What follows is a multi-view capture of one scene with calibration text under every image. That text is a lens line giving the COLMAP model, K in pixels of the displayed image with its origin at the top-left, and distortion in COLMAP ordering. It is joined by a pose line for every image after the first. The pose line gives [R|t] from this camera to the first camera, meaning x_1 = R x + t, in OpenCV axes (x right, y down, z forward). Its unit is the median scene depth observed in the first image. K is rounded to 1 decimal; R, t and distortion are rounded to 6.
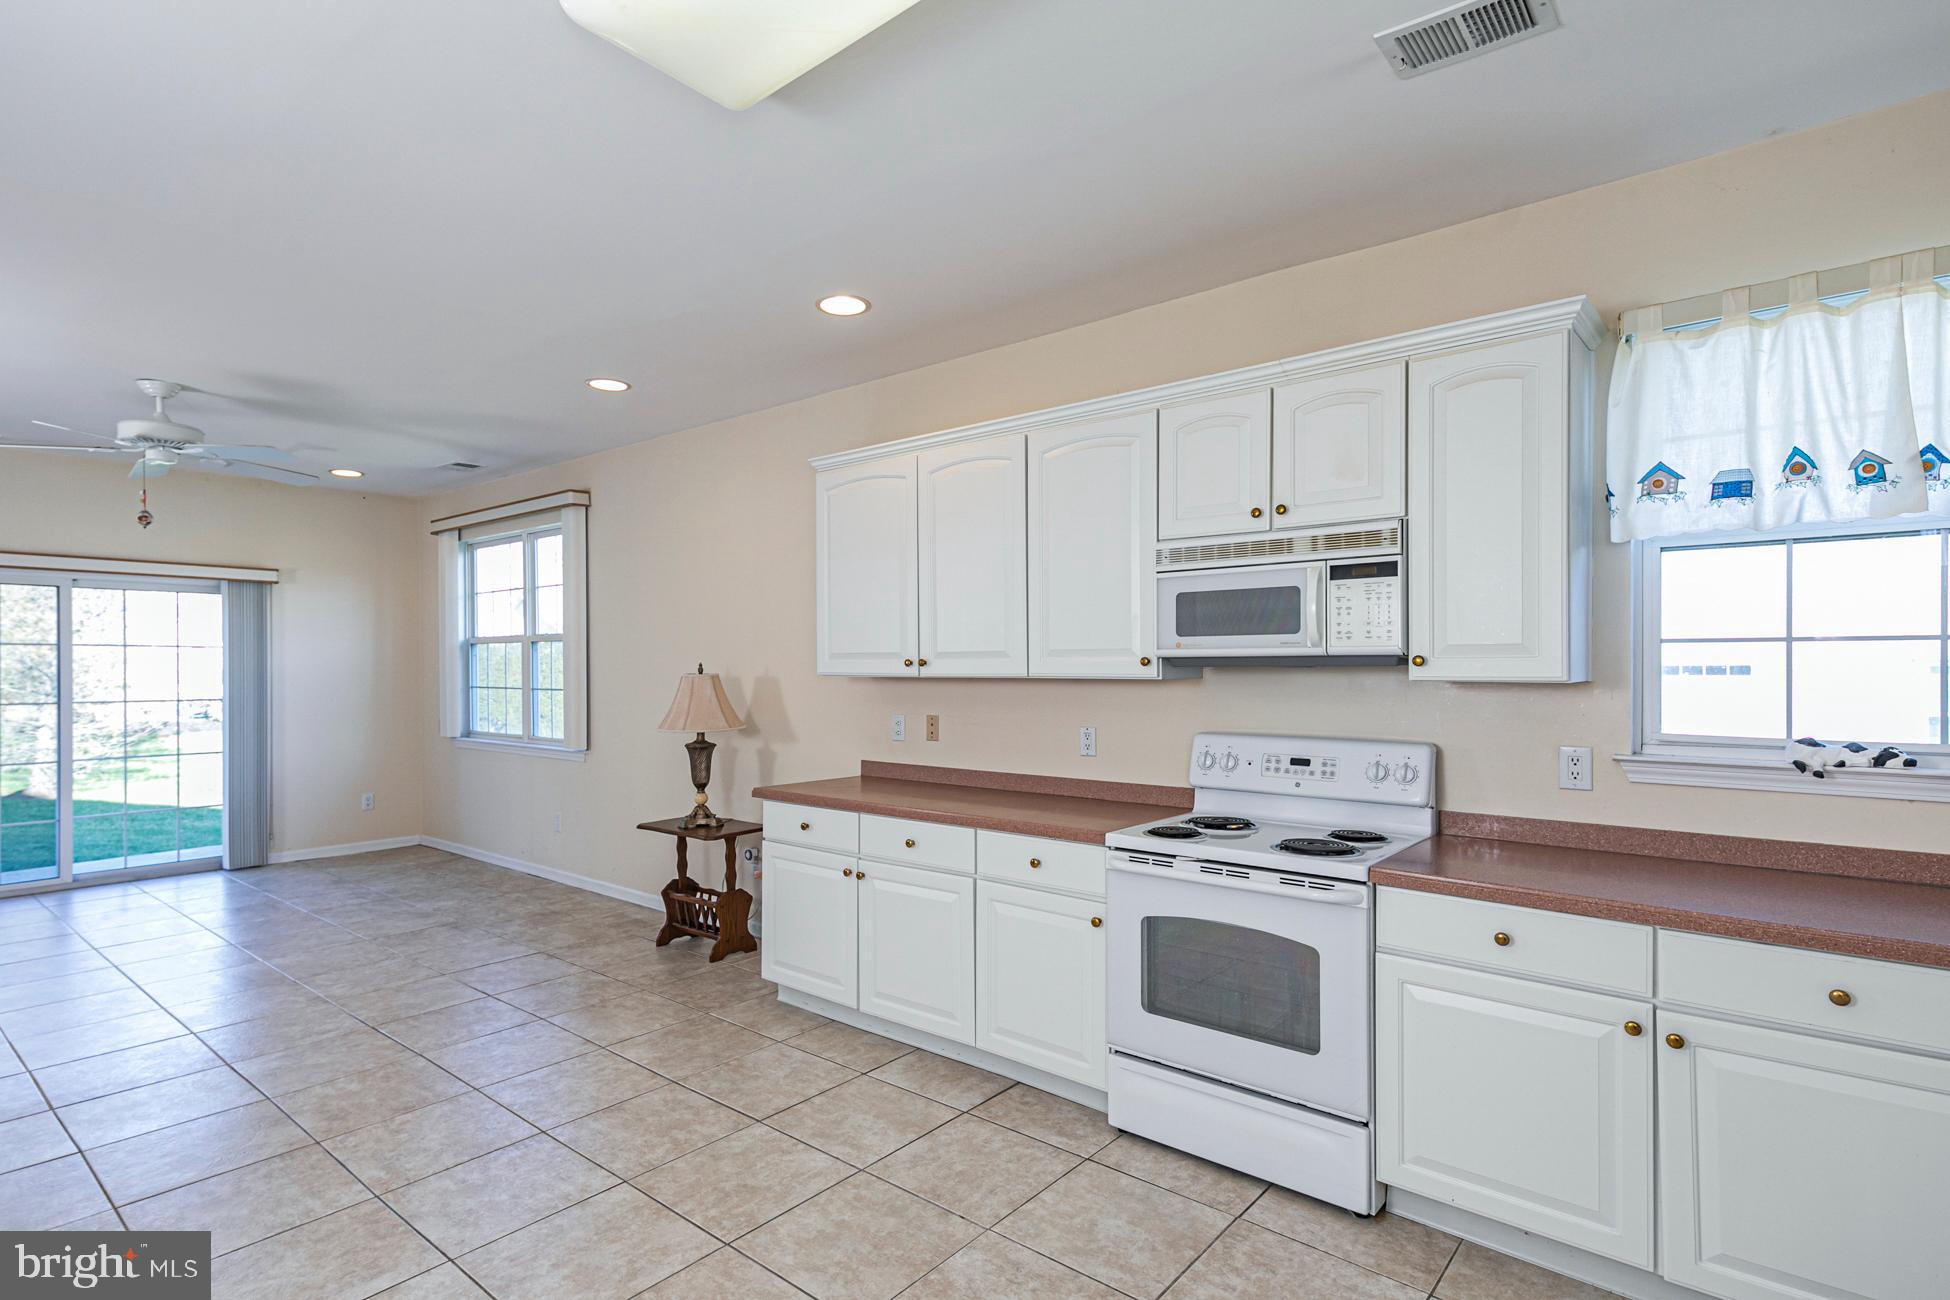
lens RADIAL K [[974.5, 0, 994.4], [0, 974.5, 668.6], [0, 0, 1]] dist [0.027340, -0.007951]
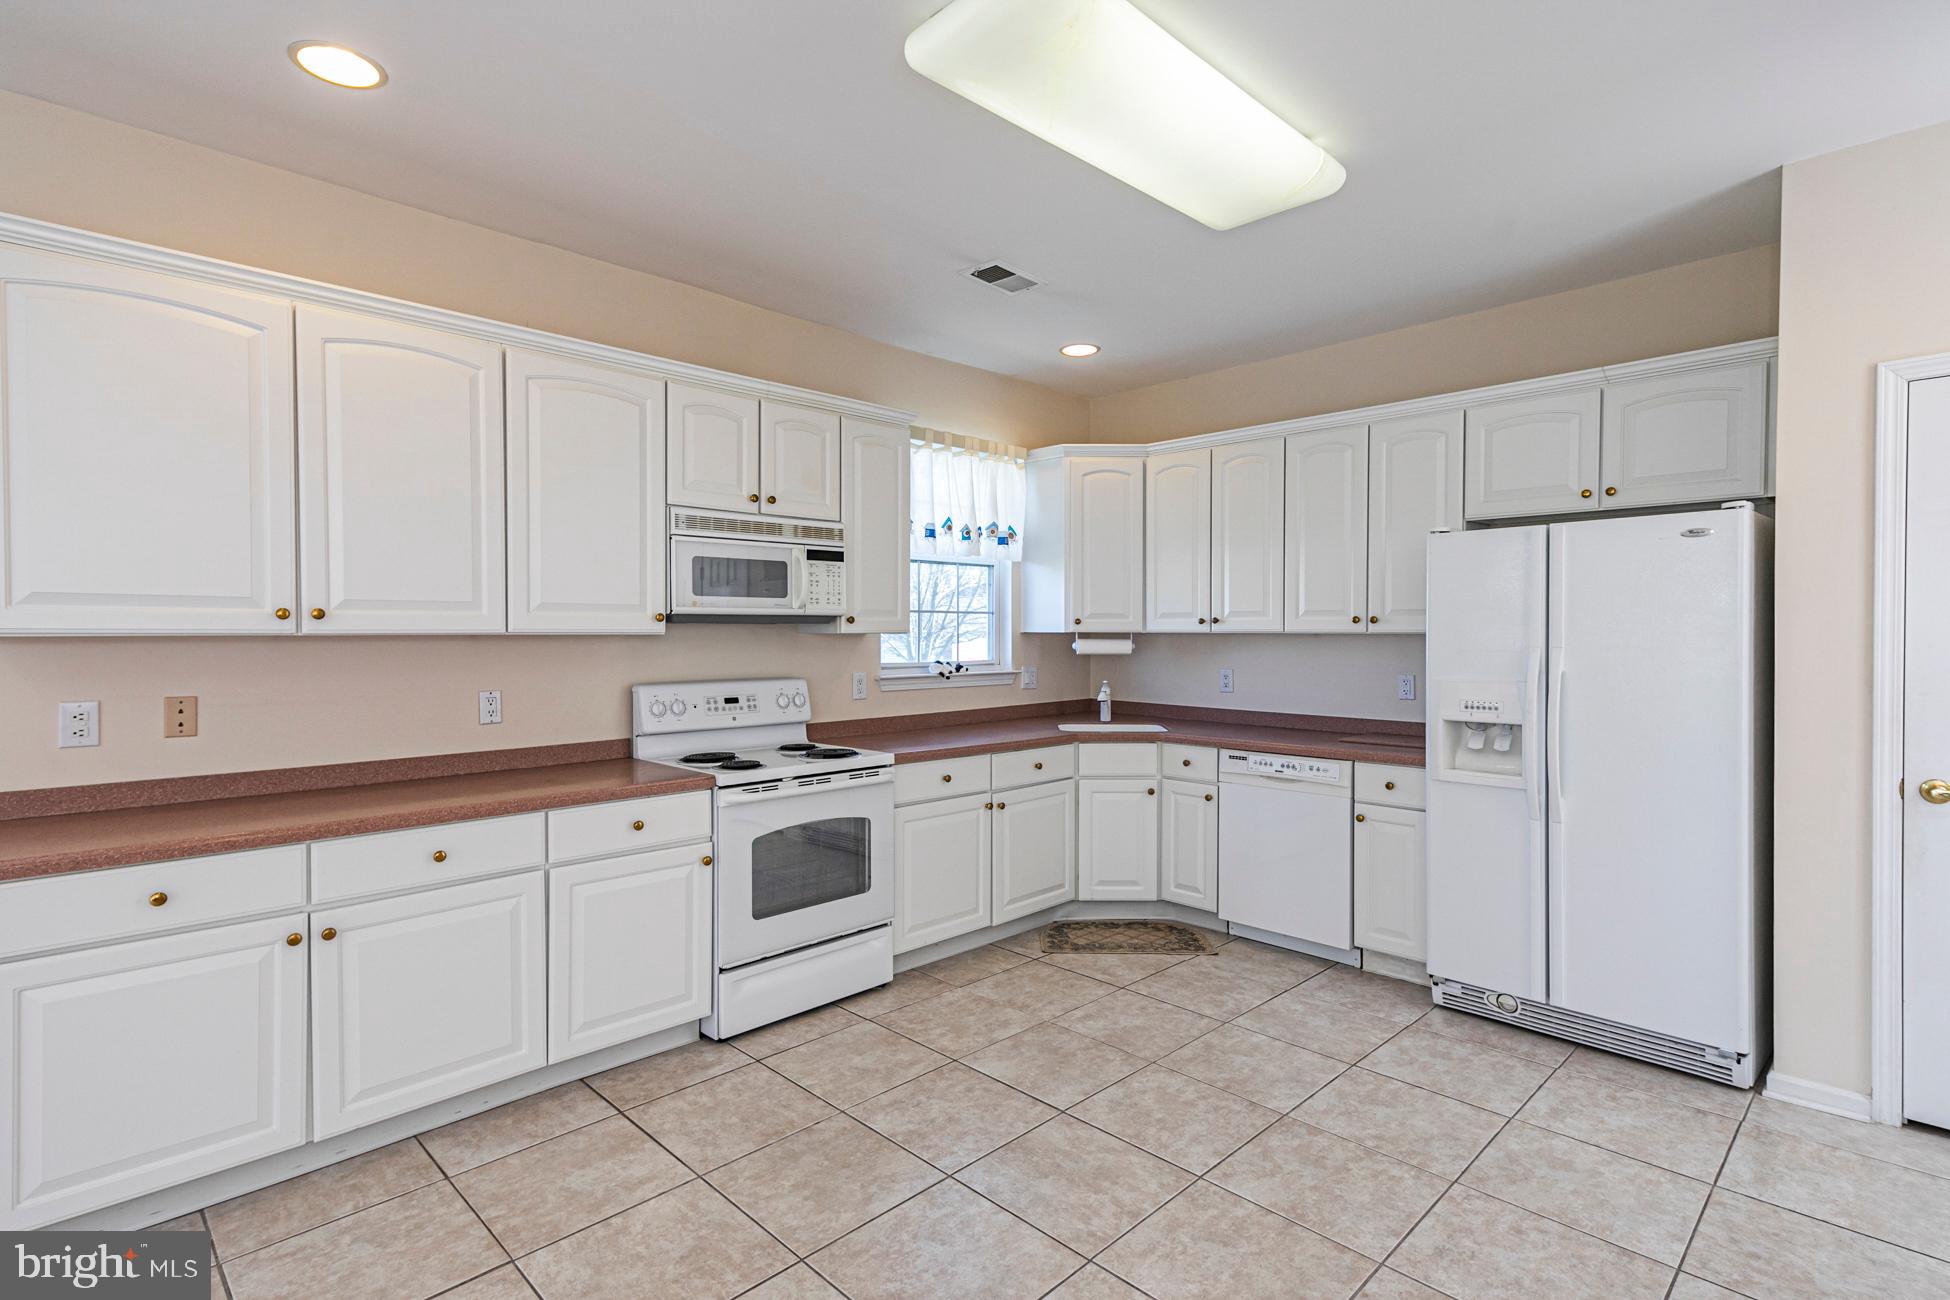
lens RADIAL K [[926.3, 0, 975.0], [0, 926.3, 650.0], [0, 0, 1]] dist [0.023086, -0.000318]
pose [[0.108517, -0.020510, 0.993883, -0.862748], [0.001214, 0.999789, 0.020500, 0.008041], [-0.994094, -0.001018, 0.108519, 0.592784]]
